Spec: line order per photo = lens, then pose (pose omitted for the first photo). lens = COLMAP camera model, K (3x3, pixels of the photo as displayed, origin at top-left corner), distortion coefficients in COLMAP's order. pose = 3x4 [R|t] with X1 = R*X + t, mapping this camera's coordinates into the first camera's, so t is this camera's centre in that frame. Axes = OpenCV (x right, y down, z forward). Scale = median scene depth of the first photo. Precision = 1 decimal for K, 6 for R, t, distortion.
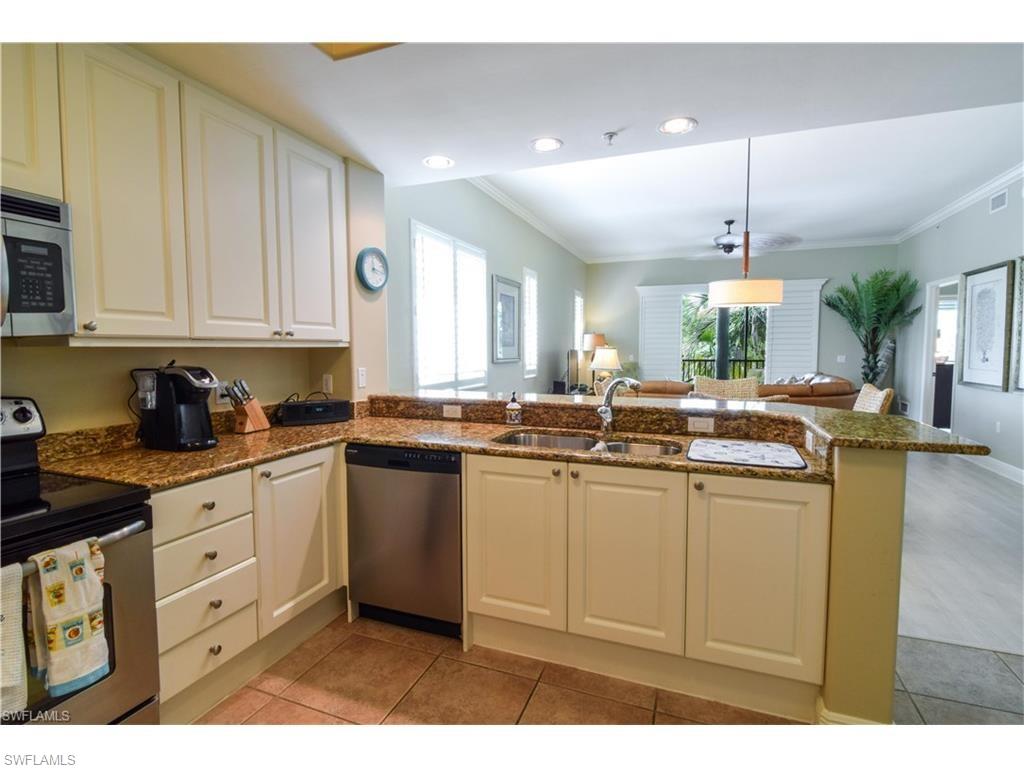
lens RADIAL K [[487.5, 0, 512.0], [0, 487.5, 384.0], [0, 0, 1]] dist [-0.014947, -0.000442]
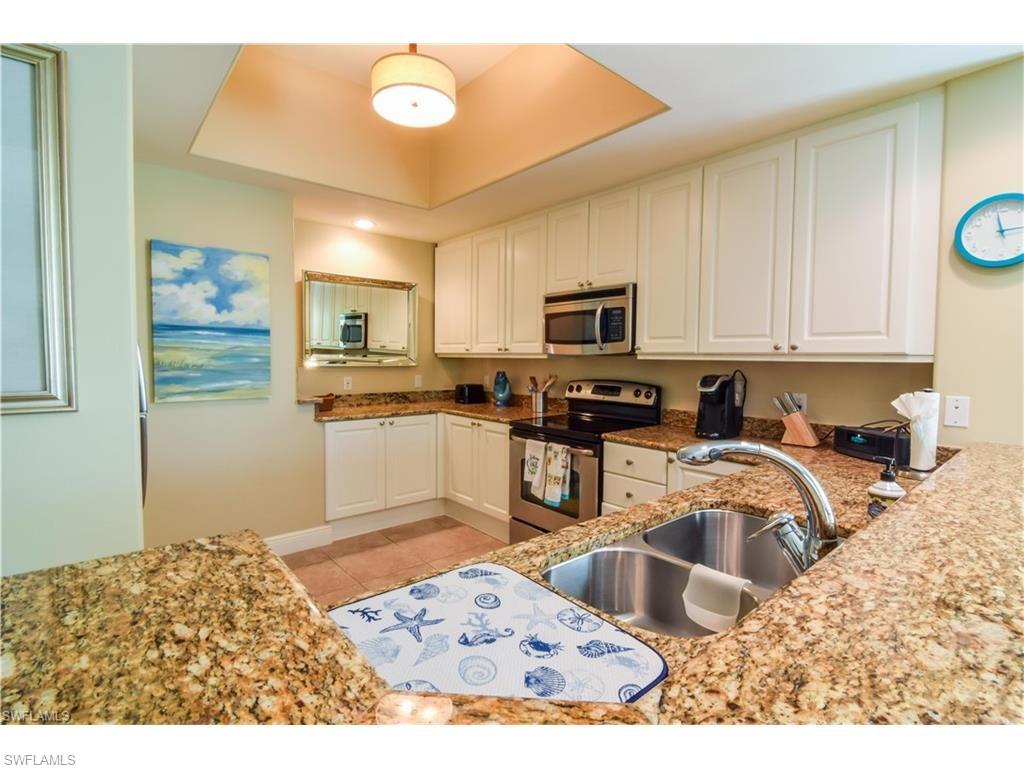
lens RADIAL K [[486.1, 0, 512.0], [0, 486.1, 384.0], [0, 0, 1]] dist [-0.008039, -0.000265]
pose [[-0.477544, 0.050522, -0.877154, 0.207187], [-0.071437, 0.992807, 0.096075, -0.027479], [0.875699, 0.108541, -0.470500, 0.315703]]
